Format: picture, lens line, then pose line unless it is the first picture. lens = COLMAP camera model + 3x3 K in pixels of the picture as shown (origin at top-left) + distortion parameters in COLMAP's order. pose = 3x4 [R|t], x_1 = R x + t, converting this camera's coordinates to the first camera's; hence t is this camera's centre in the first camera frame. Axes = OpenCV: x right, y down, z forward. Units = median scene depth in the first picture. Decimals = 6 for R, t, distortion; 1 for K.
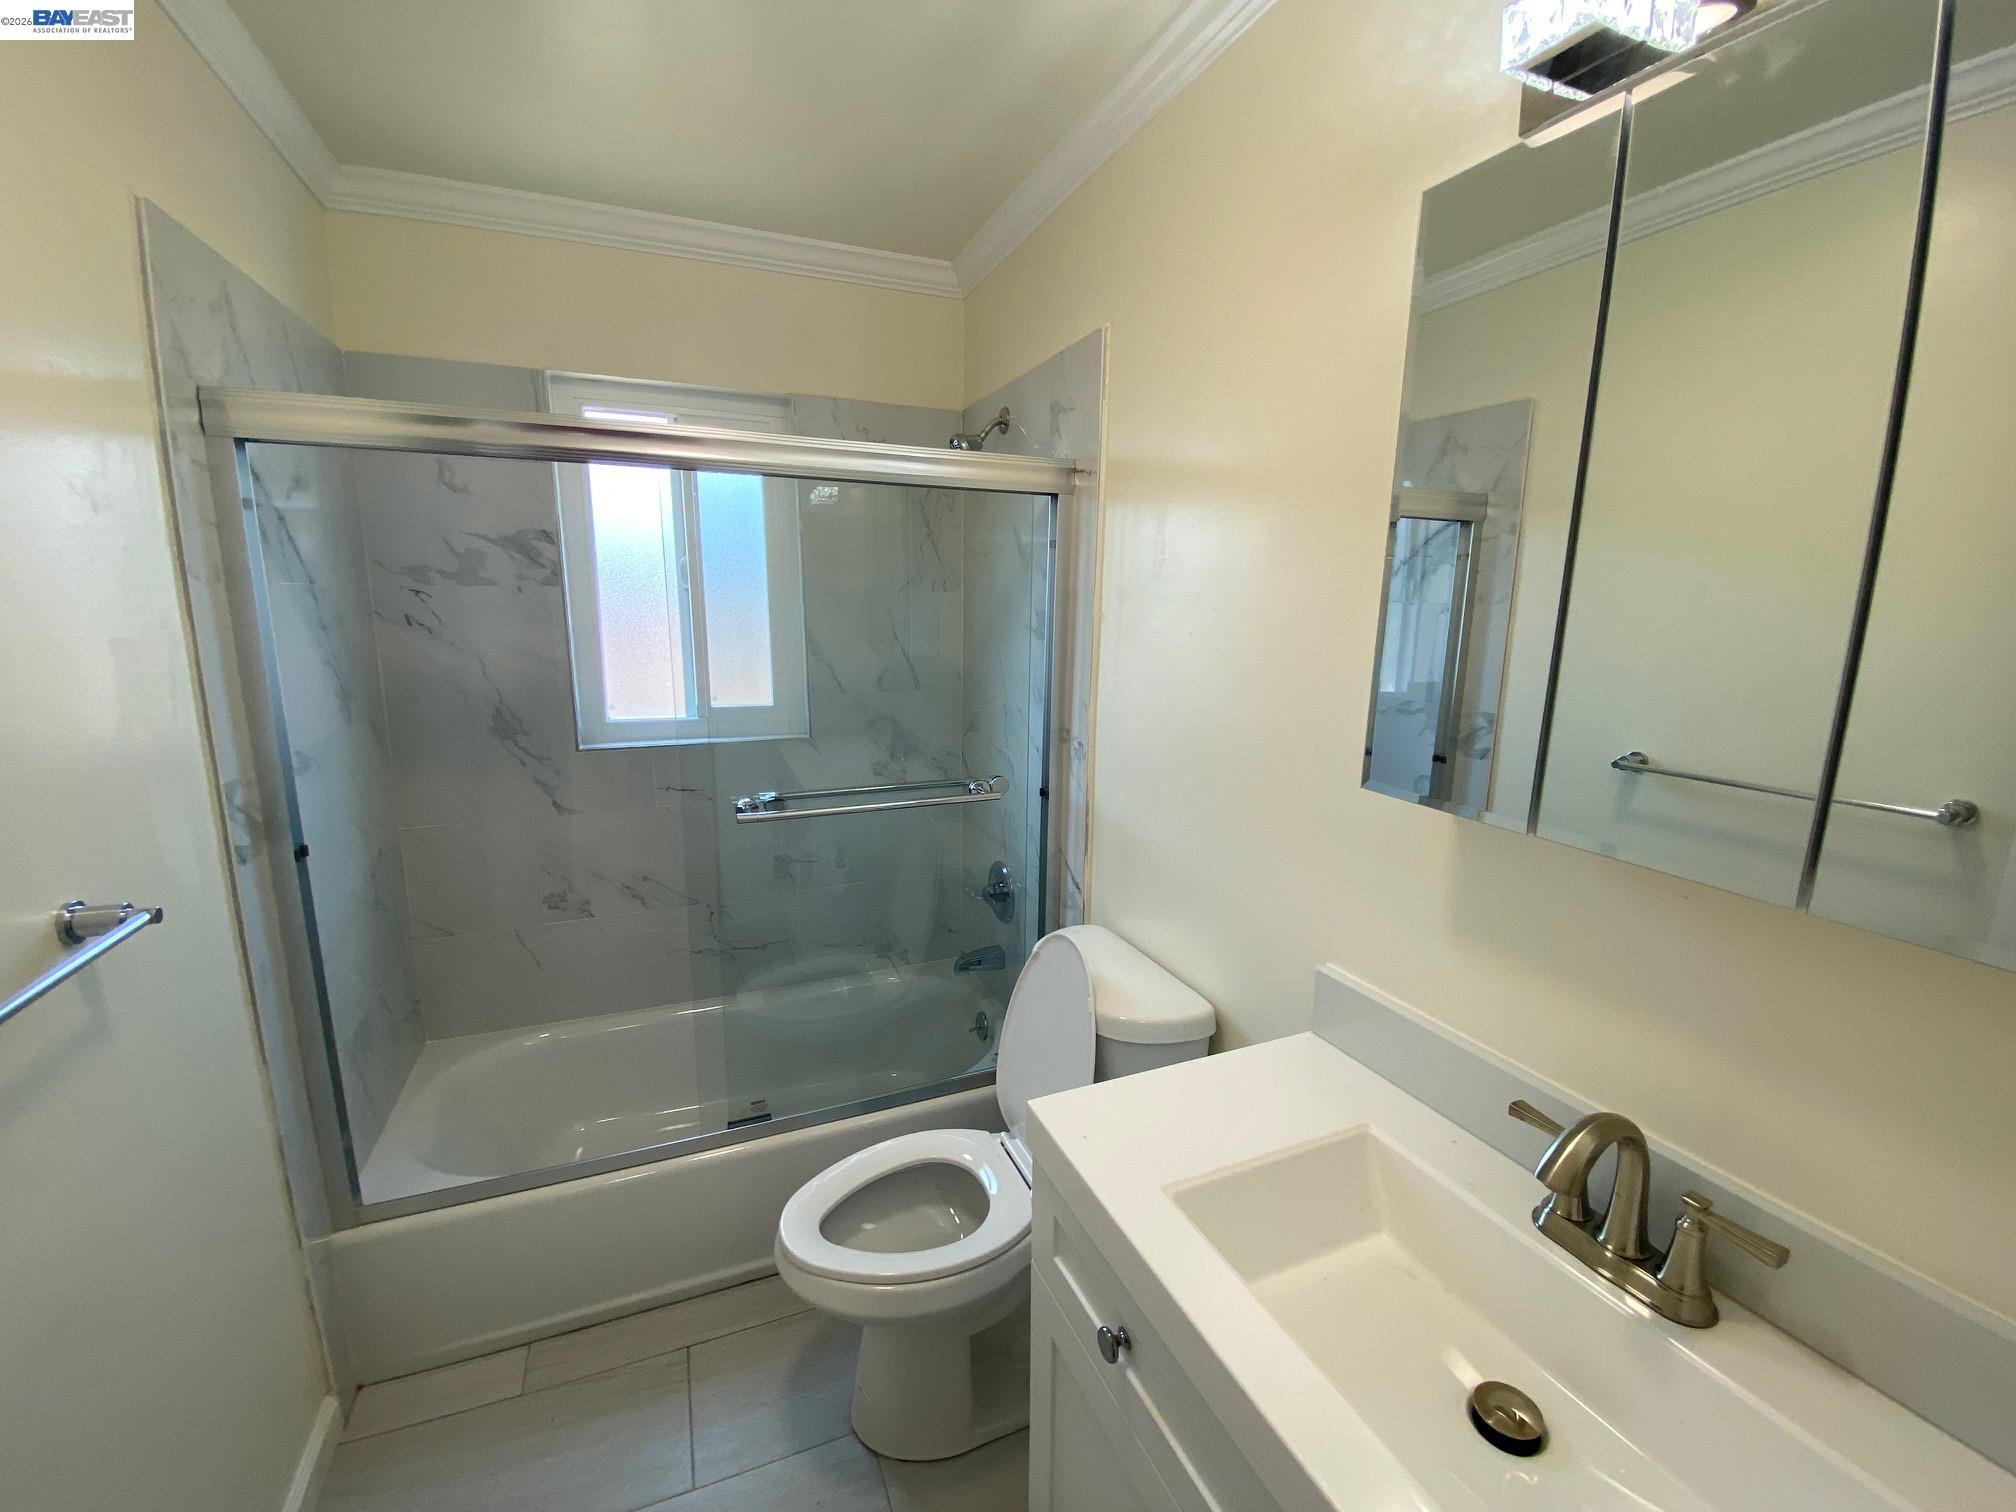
lens RADIAL K [[809.2, 0, 1000.7], [0, 809.2, 755.9], [0, 0, 1]] dist [0.005252, -0.004848]
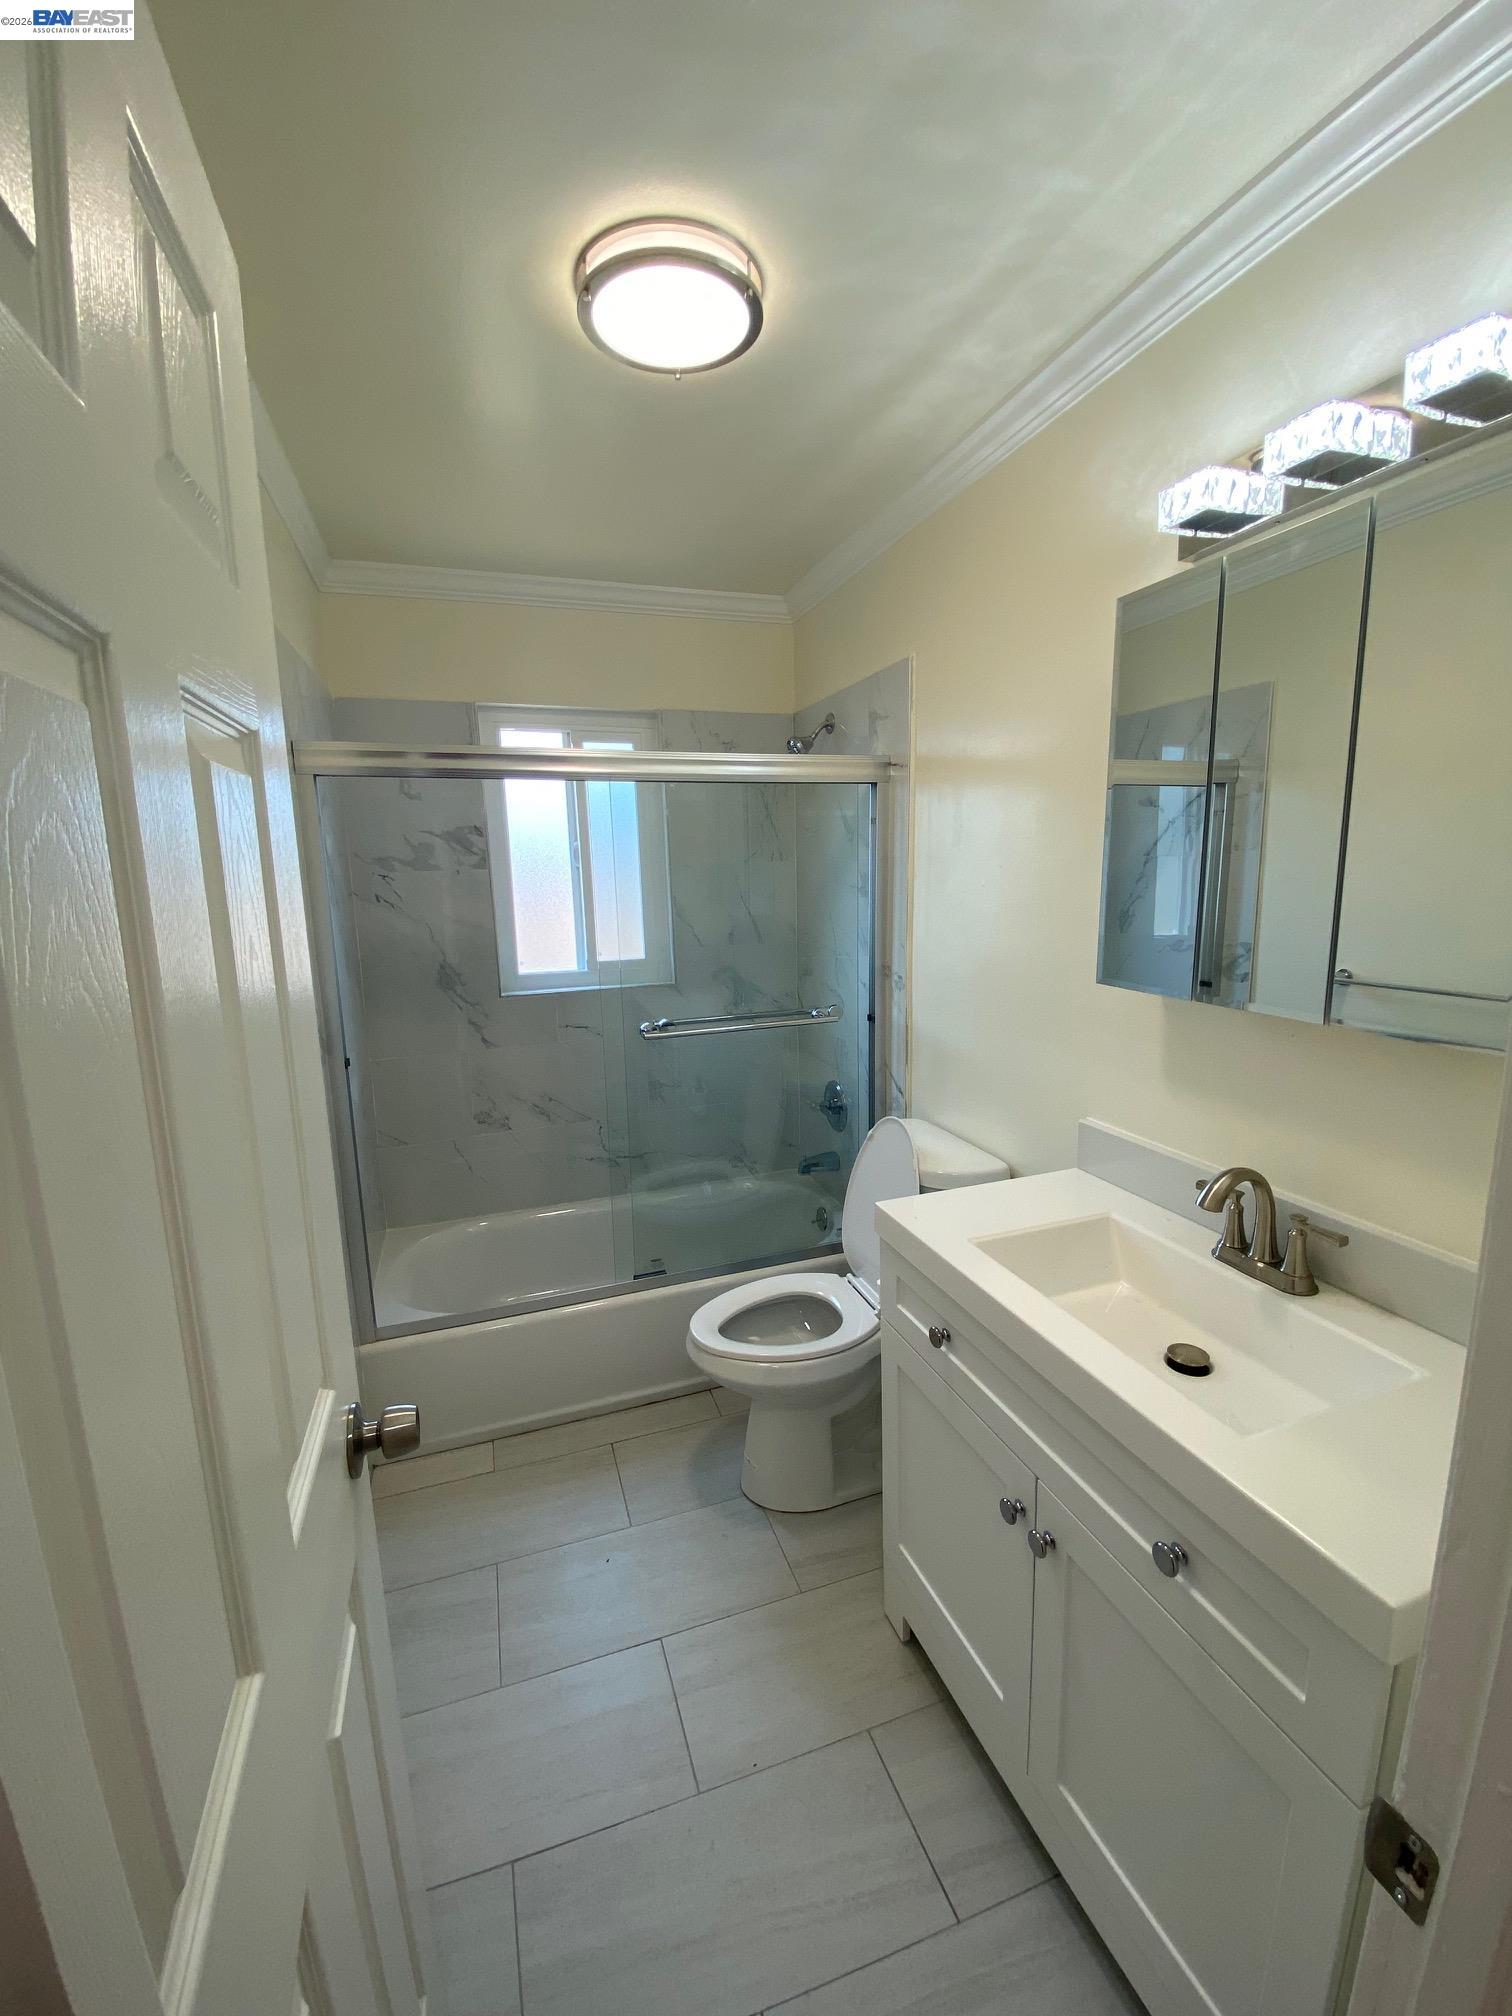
lens RADIAL K [[809.2, 0, 746.2], [0, 809.2, 1008.7], [0, 0, 1]] dist [0.005252, -0.004848]
pose [[0.996534, -0.028022, -0.078329, -0.042301], [0.027064, 0.999546, -0.013273, 0.044555], [0.078665, 0.011107, 0.996839, -0.271978]]
